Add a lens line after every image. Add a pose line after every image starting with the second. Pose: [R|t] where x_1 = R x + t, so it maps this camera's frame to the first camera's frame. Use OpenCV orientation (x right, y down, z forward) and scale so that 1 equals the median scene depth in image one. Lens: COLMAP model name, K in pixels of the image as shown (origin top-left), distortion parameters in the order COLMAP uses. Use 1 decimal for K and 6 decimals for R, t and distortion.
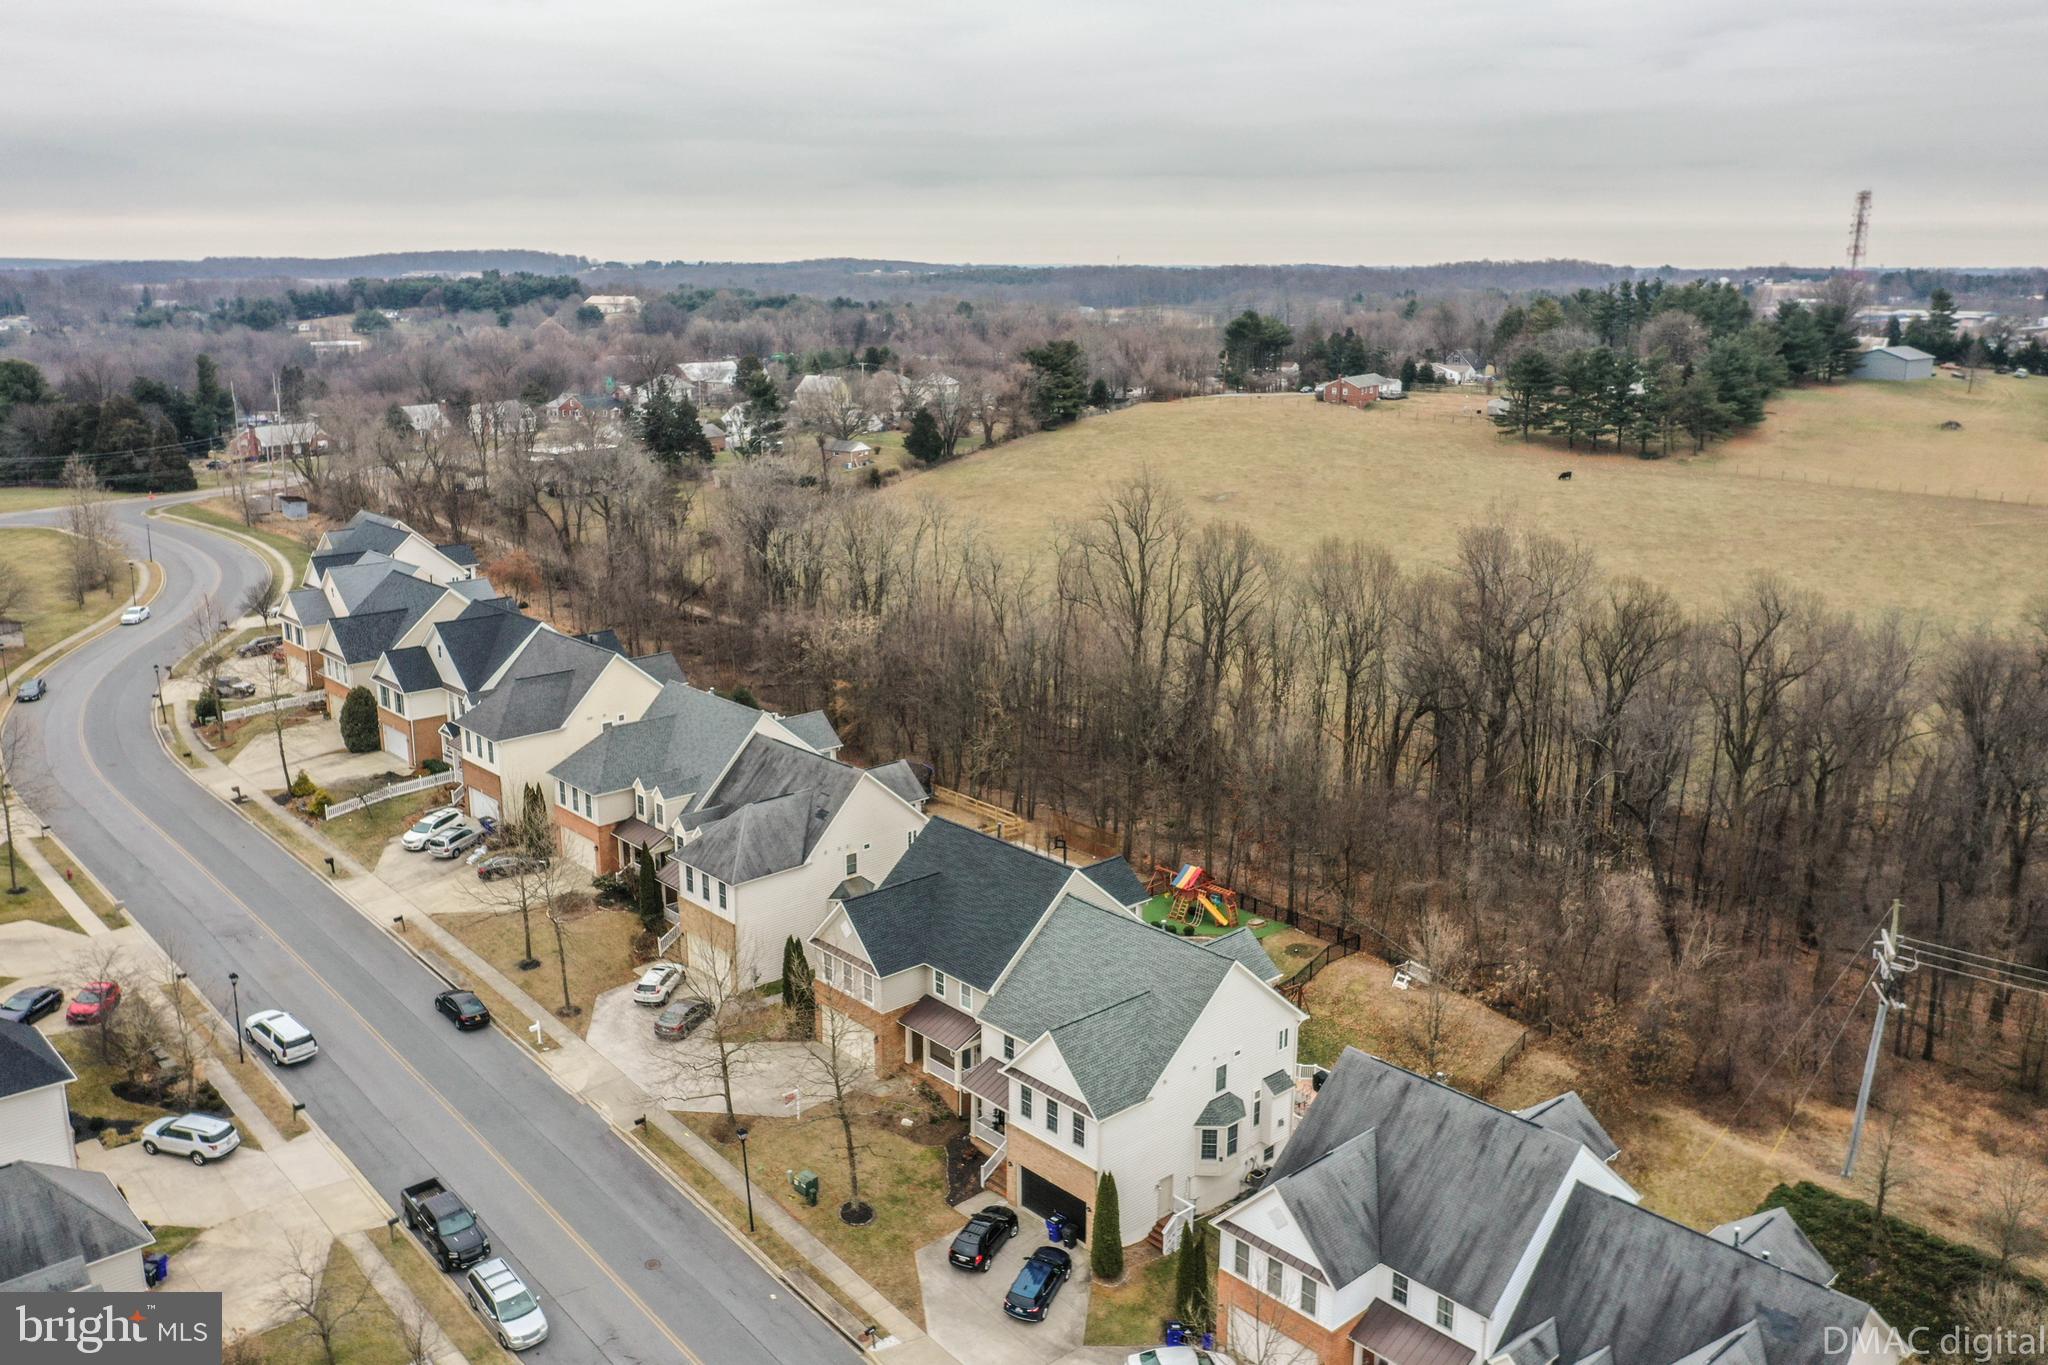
lens RADIAL K [[1665.5, 0, 1024.0], [0, 1665.5, 682.5], [0, 0, 1]] dist [-0.001380, -0.000742]
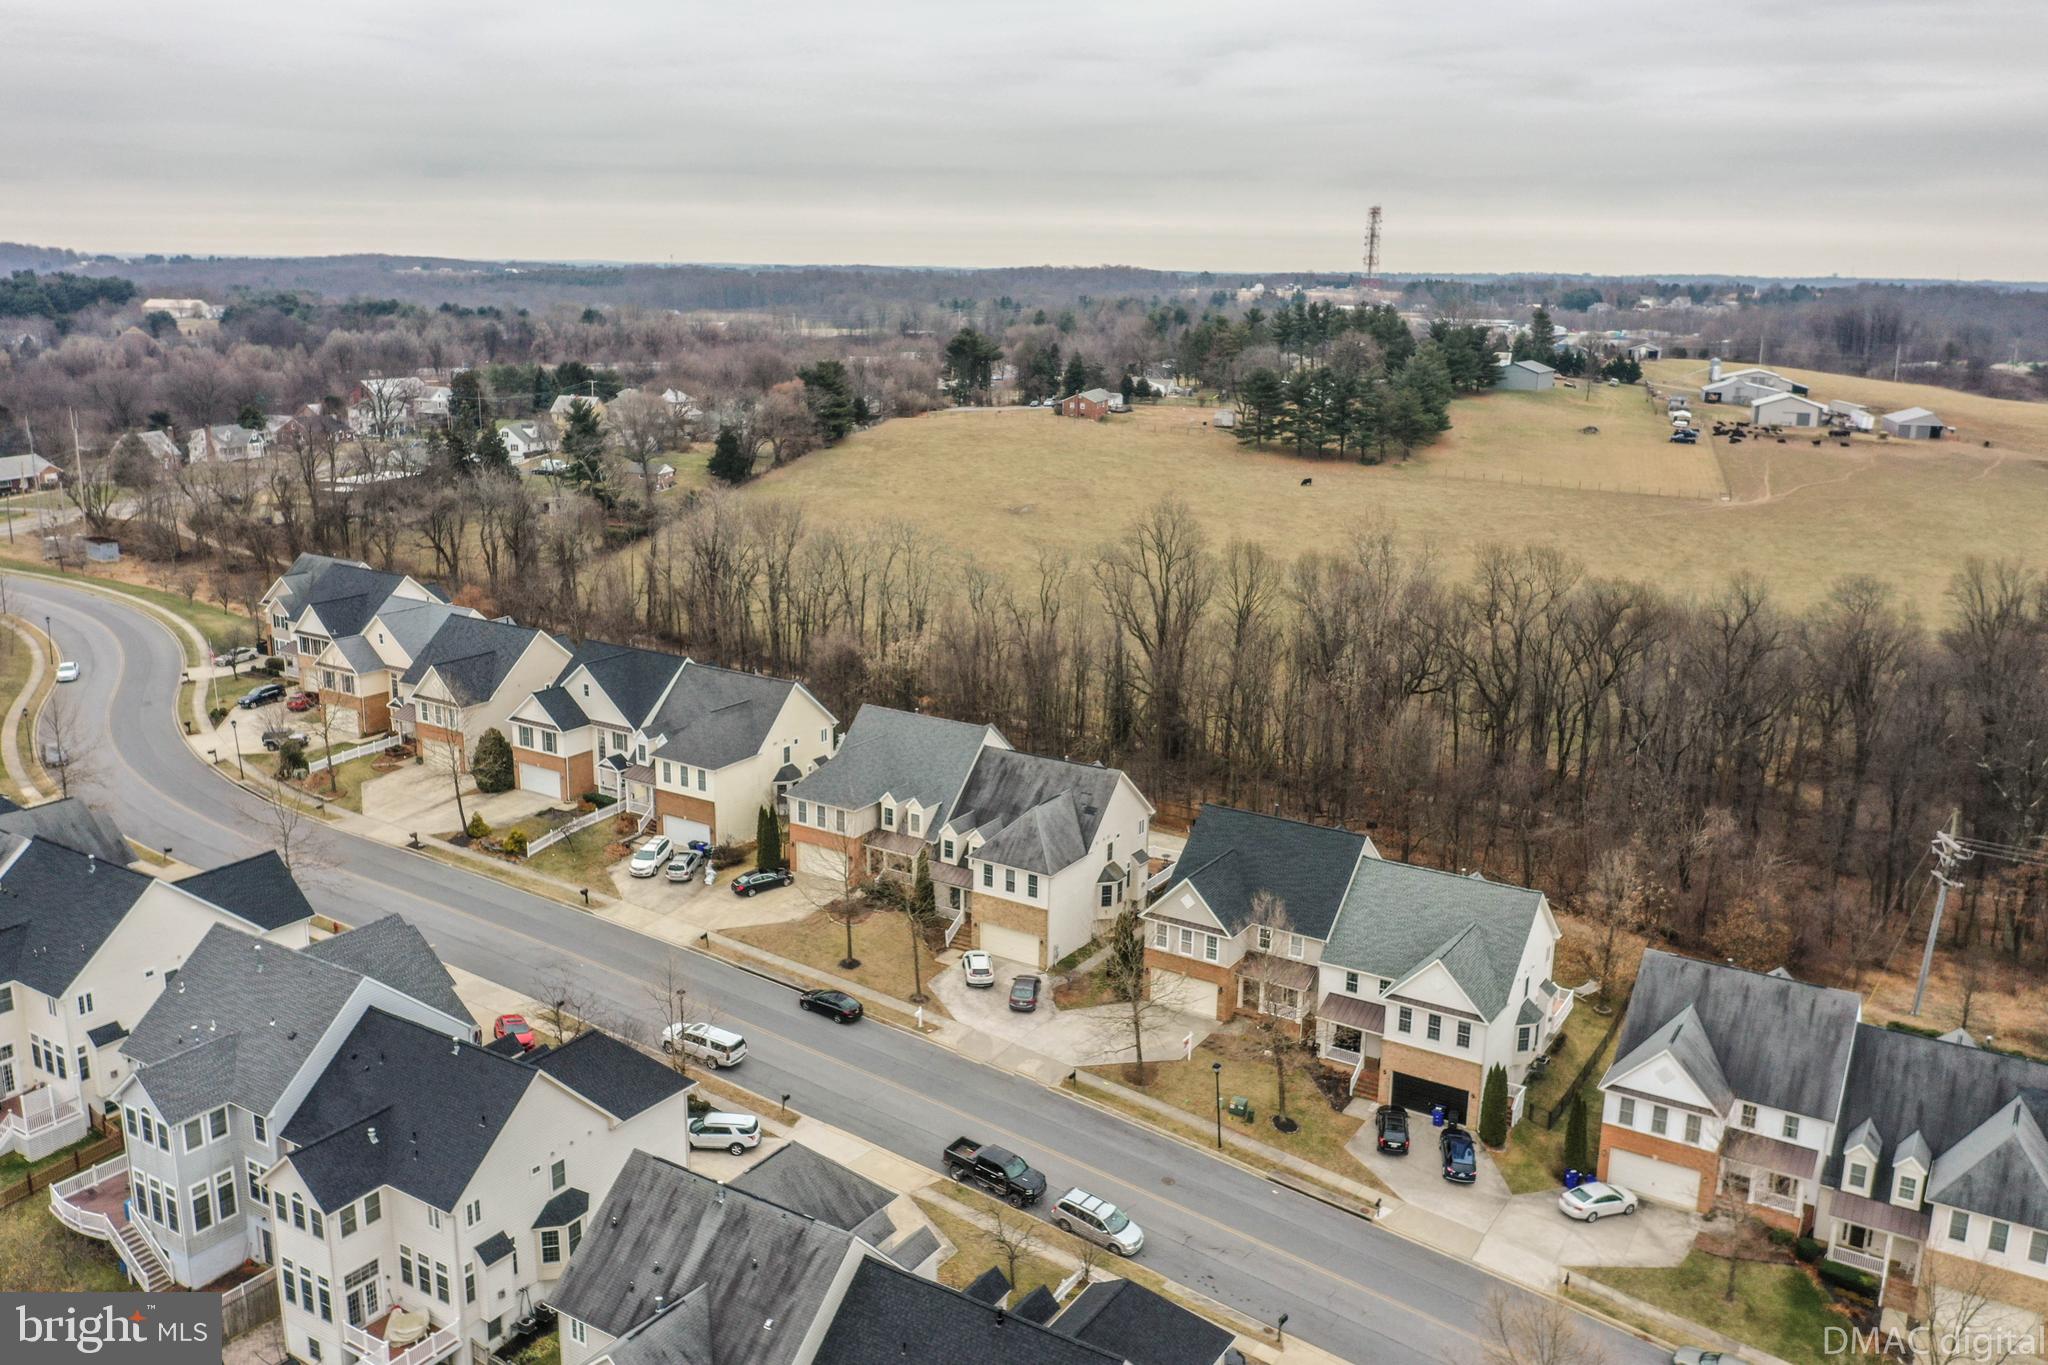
lens RADIAL K [[1665.5, 0, 1024.0], [0, 1665.5, 682.5], [0, 0, 1]] dist [-0.001380, -0.000742]
pose [[0.964650, -0.054323, 0.257874, -0.352137], [0.054179, 0.998502, 0.007667, -0.016432], [-0.257904, 0.006576, 0.966148, -0.084705]]
